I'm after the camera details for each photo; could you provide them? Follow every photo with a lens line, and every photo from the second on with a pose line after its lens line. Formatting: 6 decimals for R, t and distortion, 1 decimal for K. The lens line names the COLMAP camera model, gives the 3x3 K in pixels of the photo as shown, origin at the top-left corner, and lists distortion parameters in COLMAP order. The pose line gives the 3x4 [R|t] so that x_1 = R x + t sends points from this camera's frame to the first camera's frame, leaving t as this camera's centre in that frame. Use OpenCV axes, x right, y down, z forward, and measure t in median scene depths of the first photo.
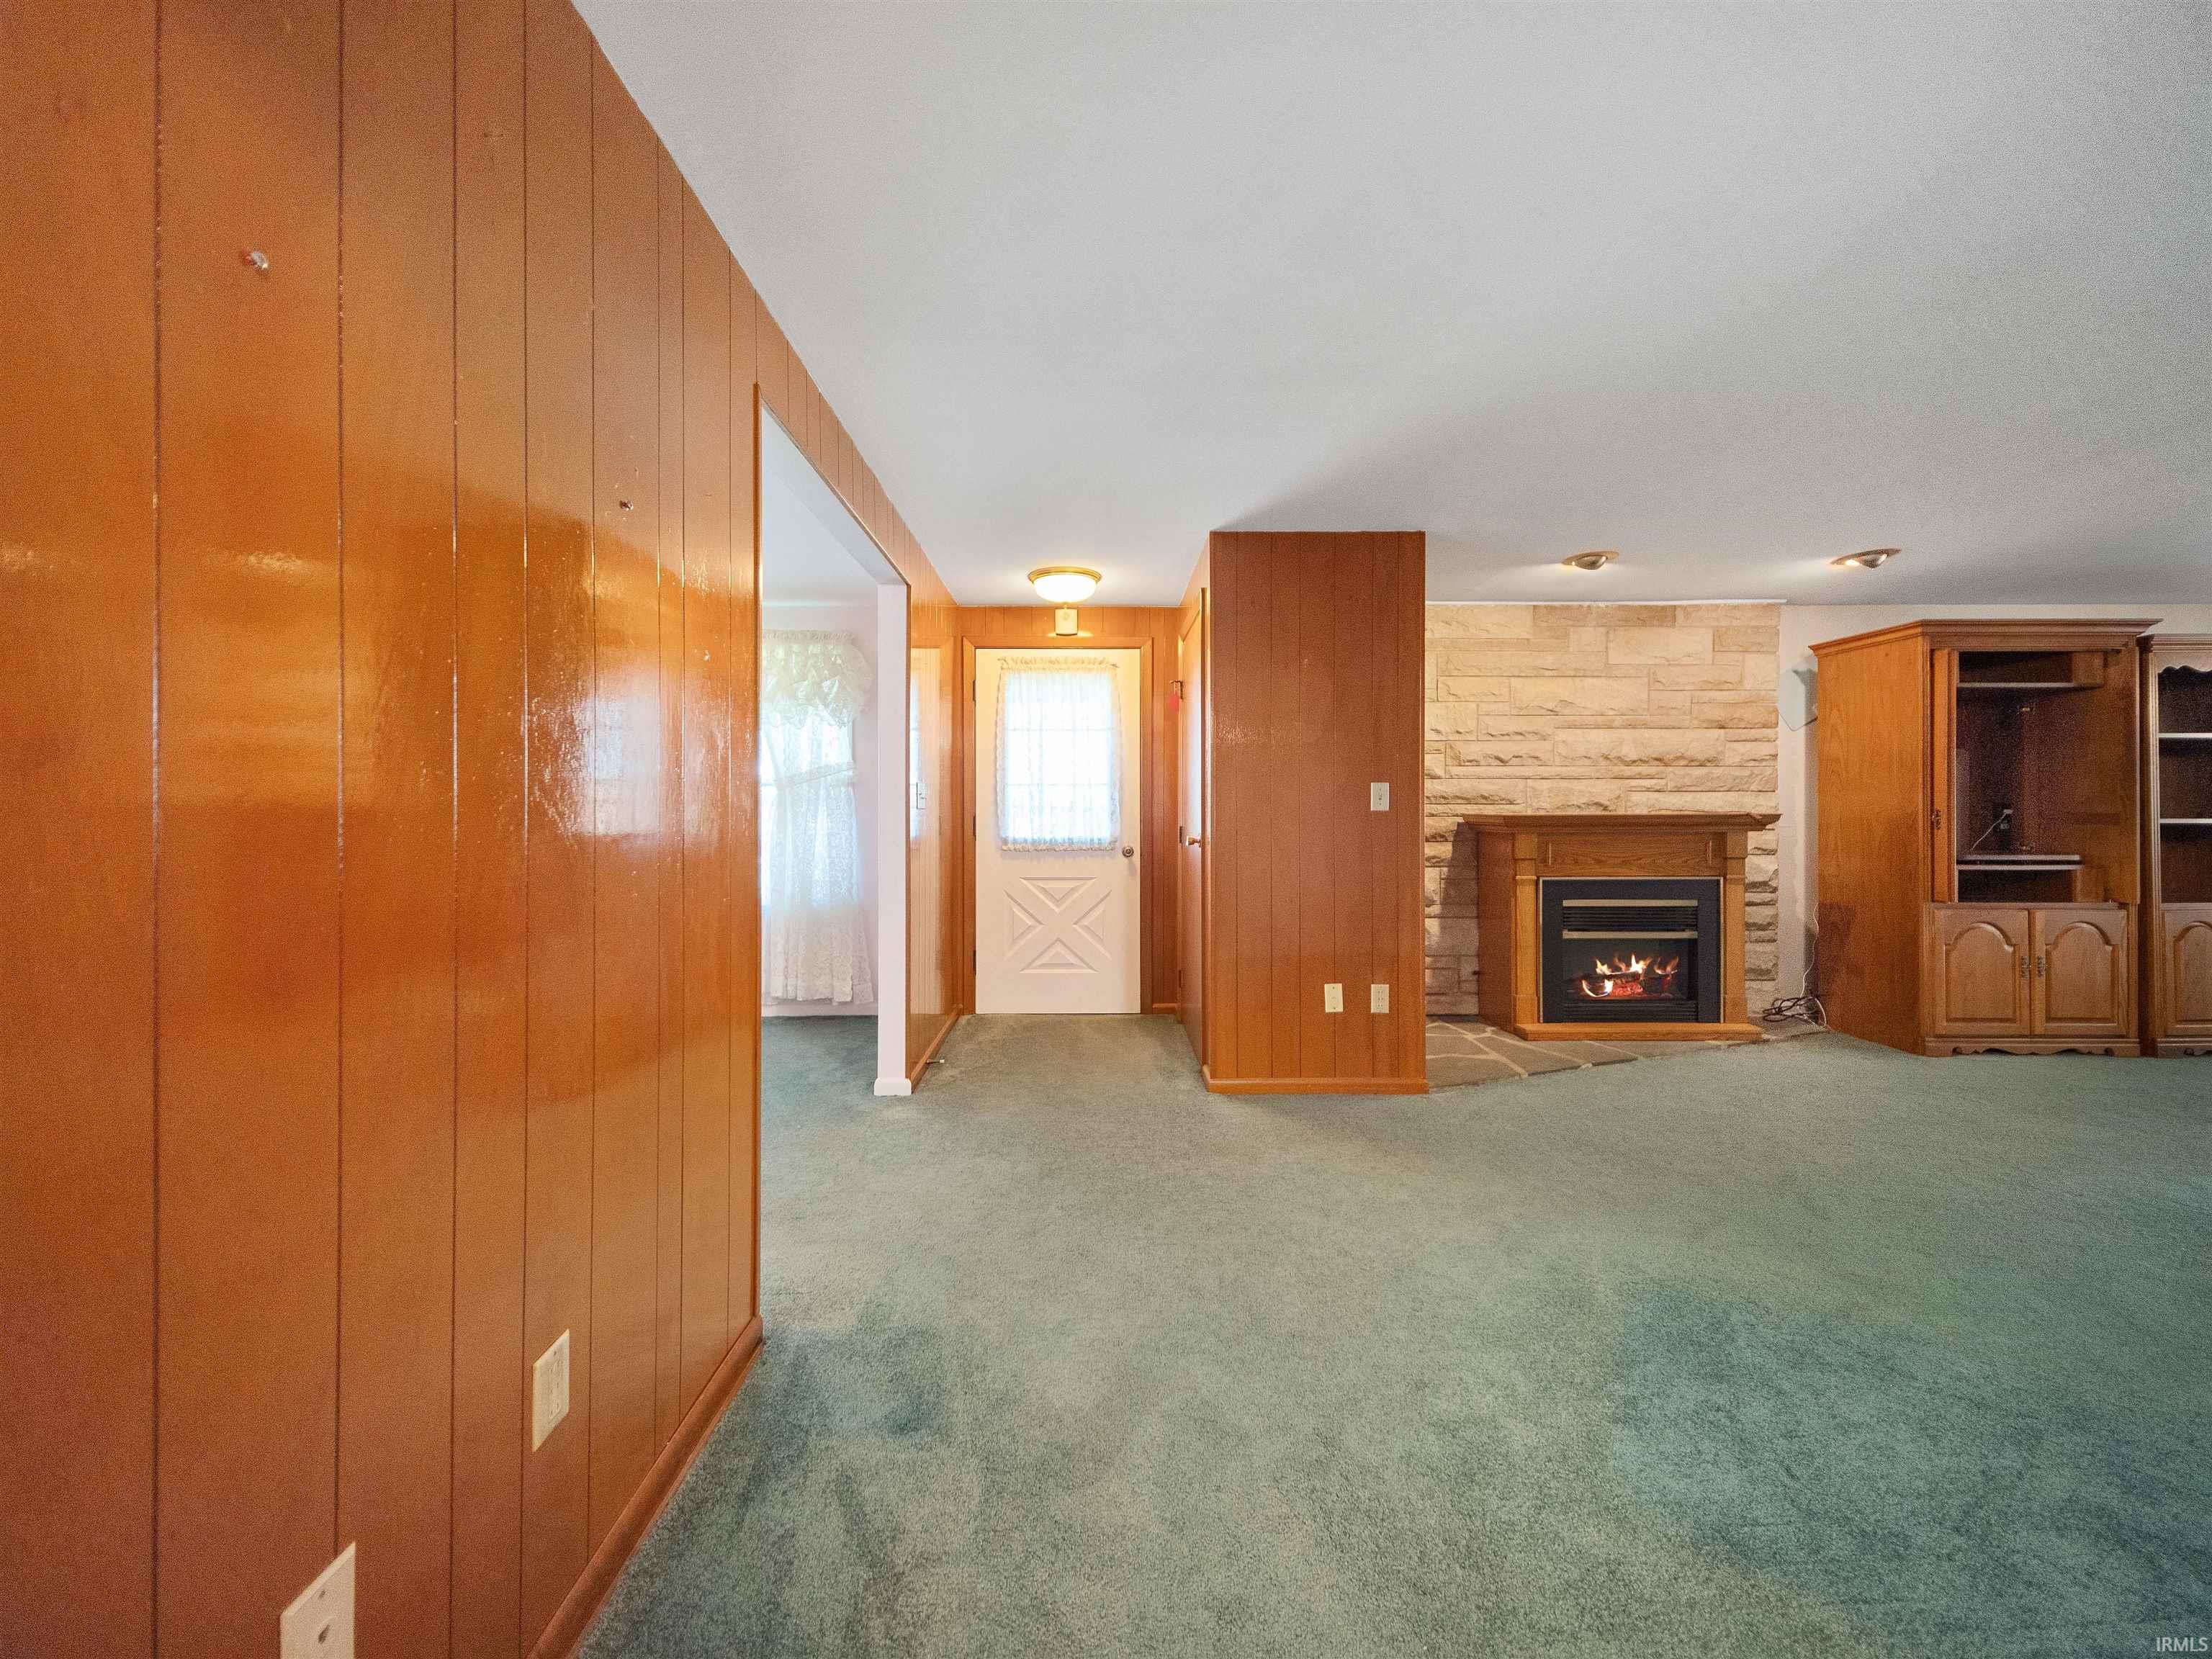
lens RADIAL K [[819.0, 0, 1091.5], [0, 819.0, 813.0], [0, 0, 1]] dist [0.022968, -0.004522]
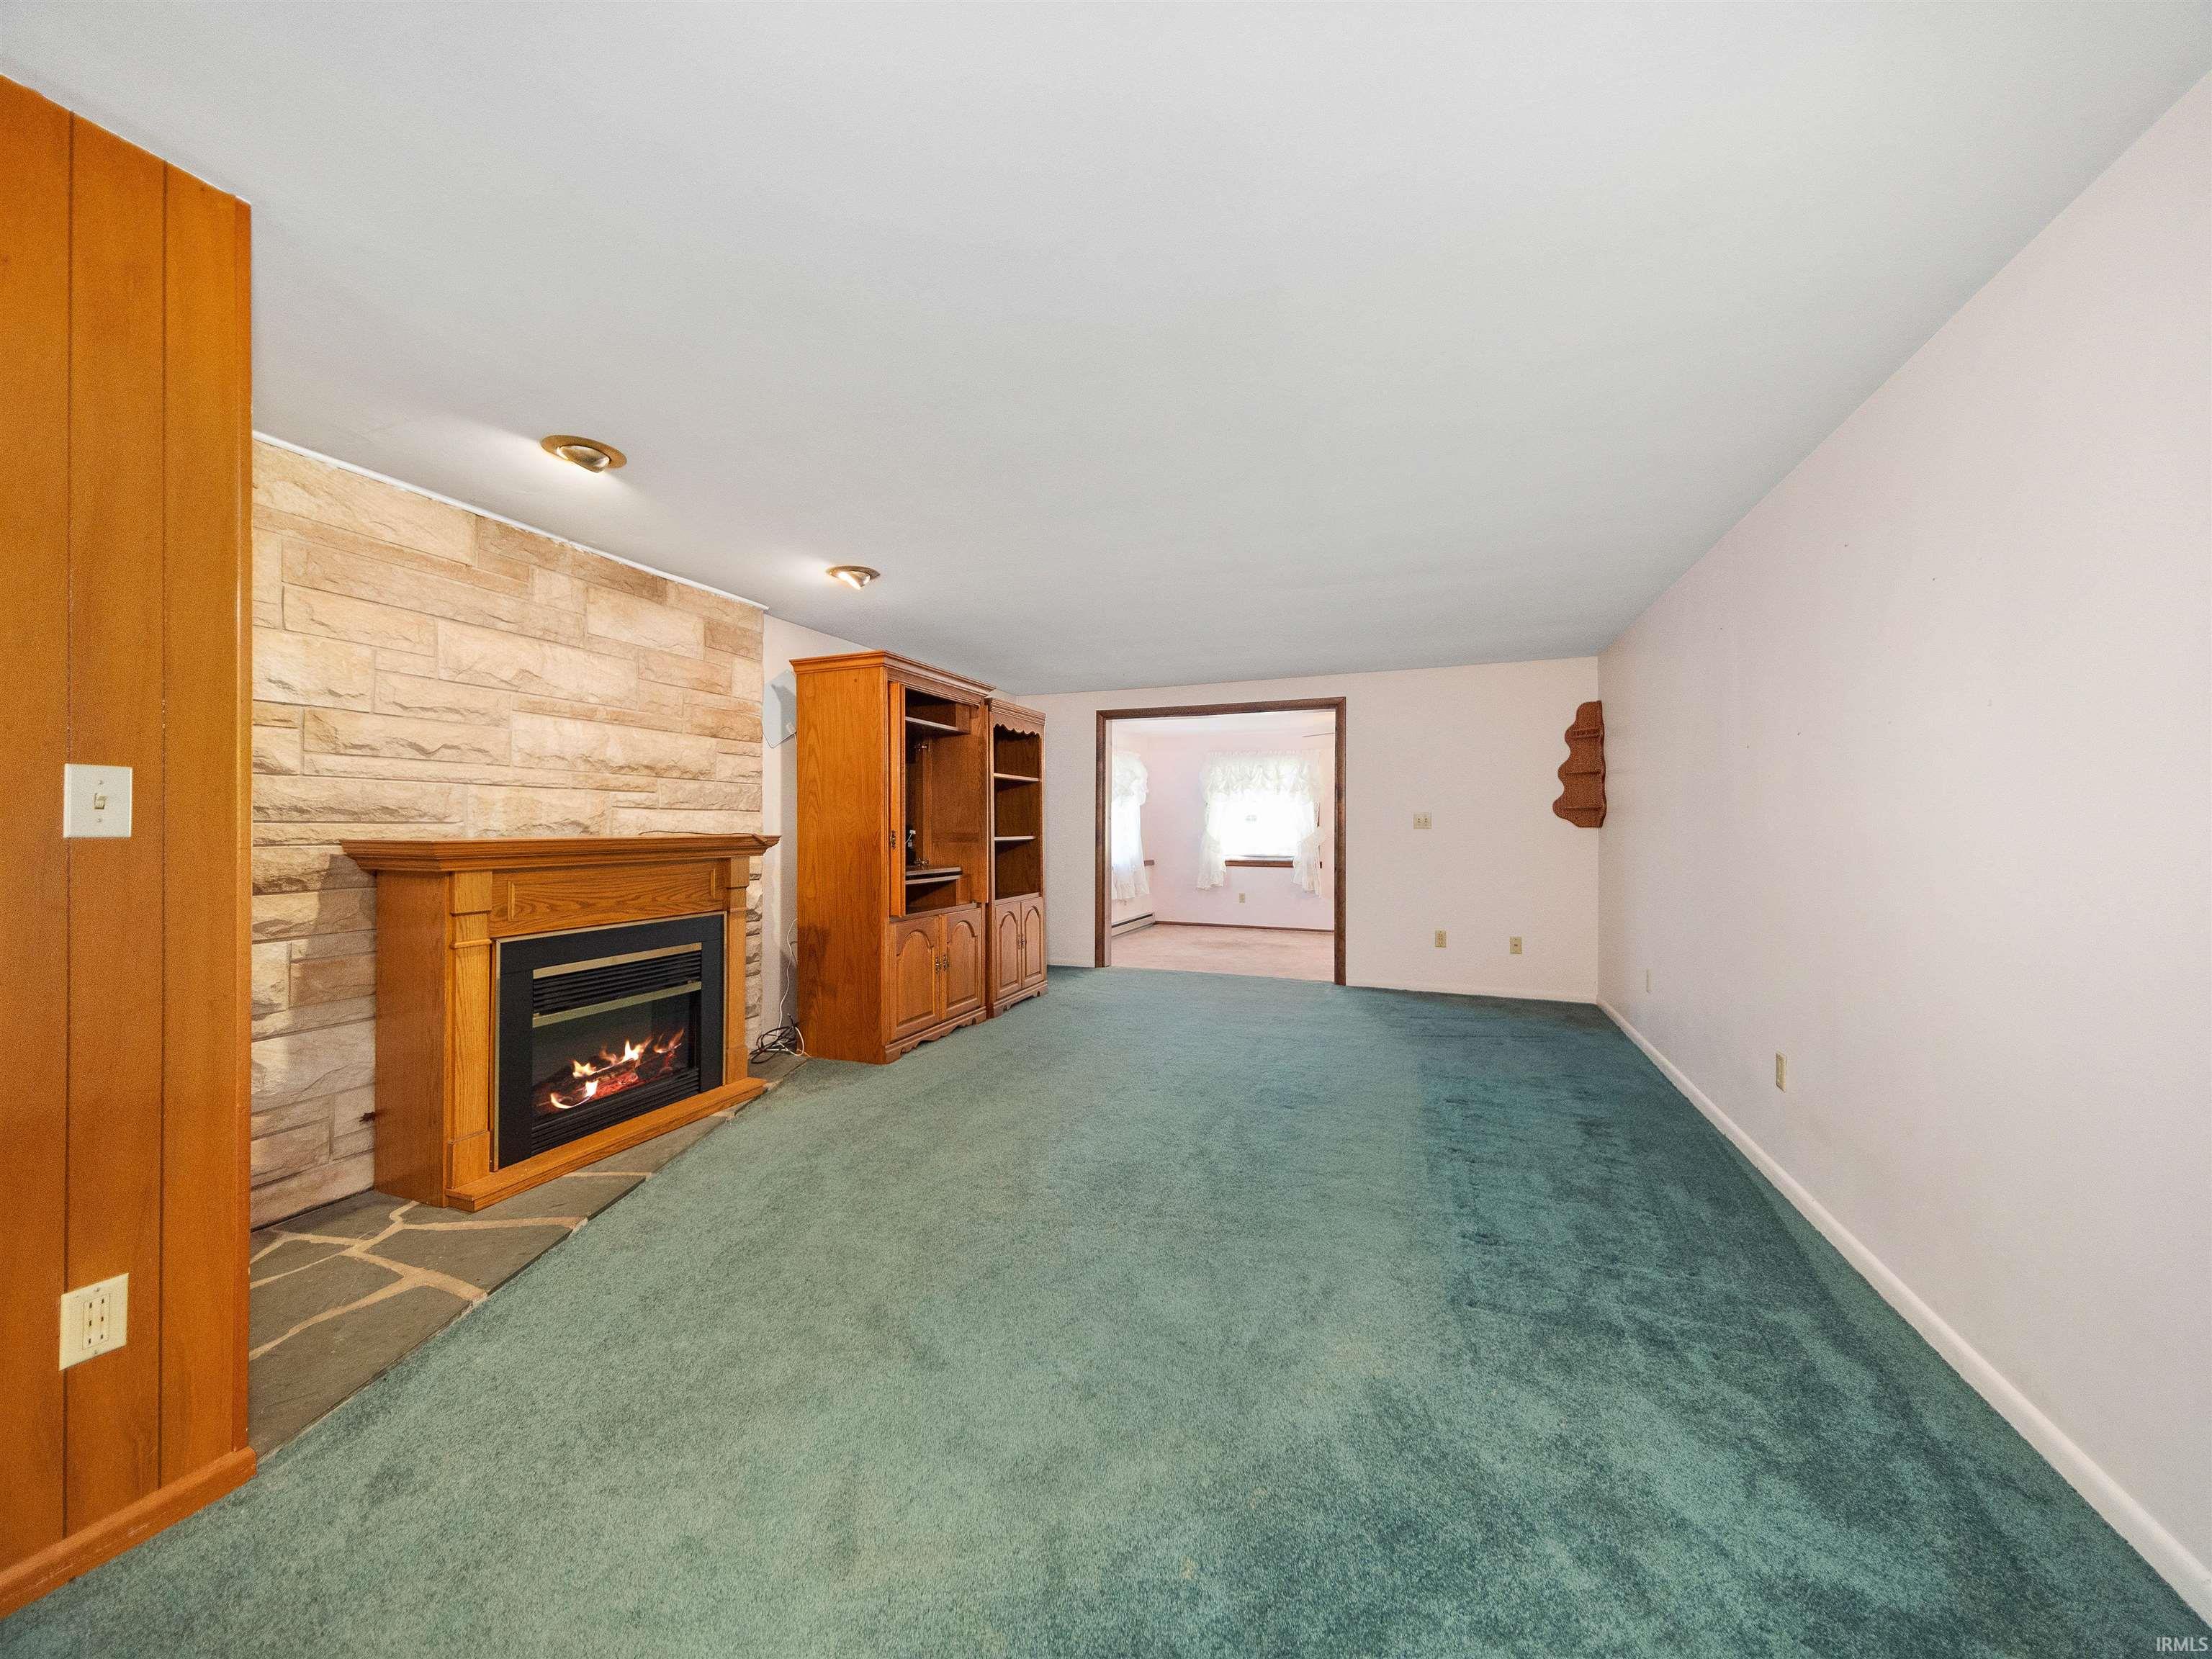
lens RADIAL K [[809.7, 0, 1102.6], [0, 809.7, 824.3], [0, 0, 1]] dist [0.023864, -0.009863]
pose [[0.375208, 0.005409, 0.926925, 0.129954], [0.004733, 0.999959, -0.007751, -0.002718], [-0.926929, 0.007295, 0.375166, 0.316774]]
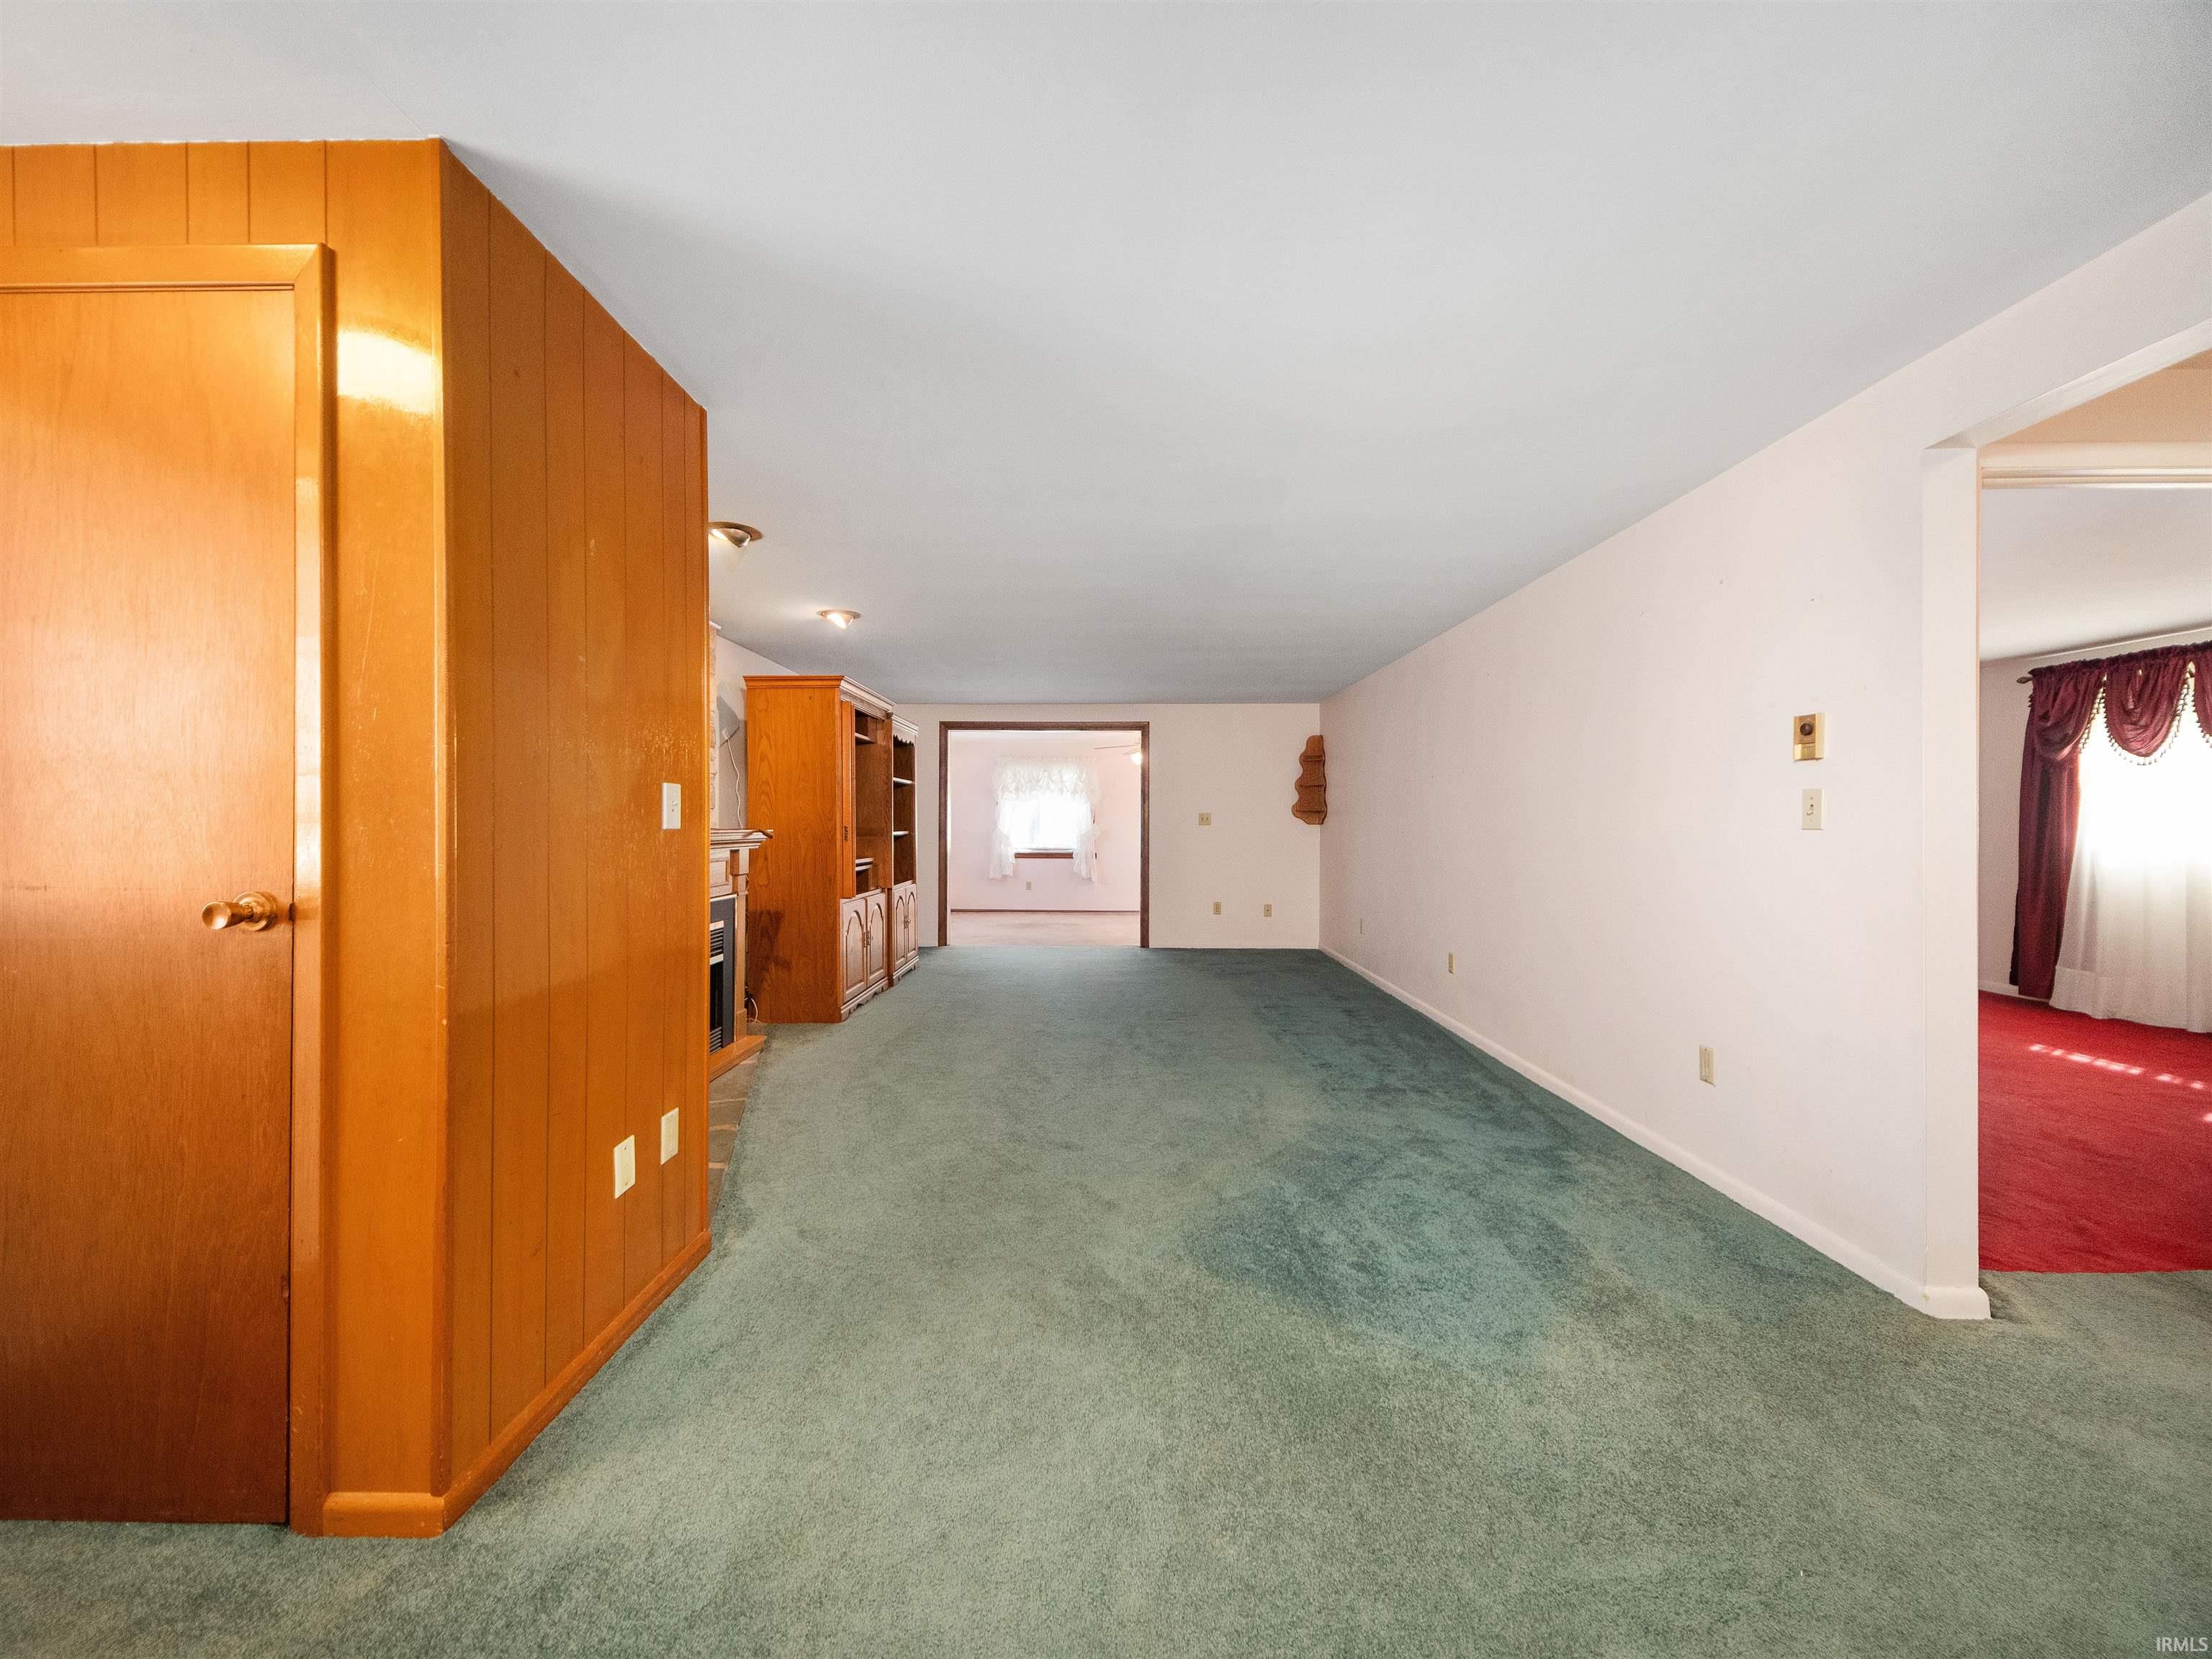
lens RADIAL K [[809.0, 0, 1095.2], [0, 809.0, 826.3], [0, 0, 1]] dist [-0.000174, -0.004512]
pose [[0.031404, -0.000467, 0.999507, -0.186437], [0.004411, 0.999990, 0.000329, -0.002829], [-0.999497, 0.004399, 0.031406, 0.511664]]
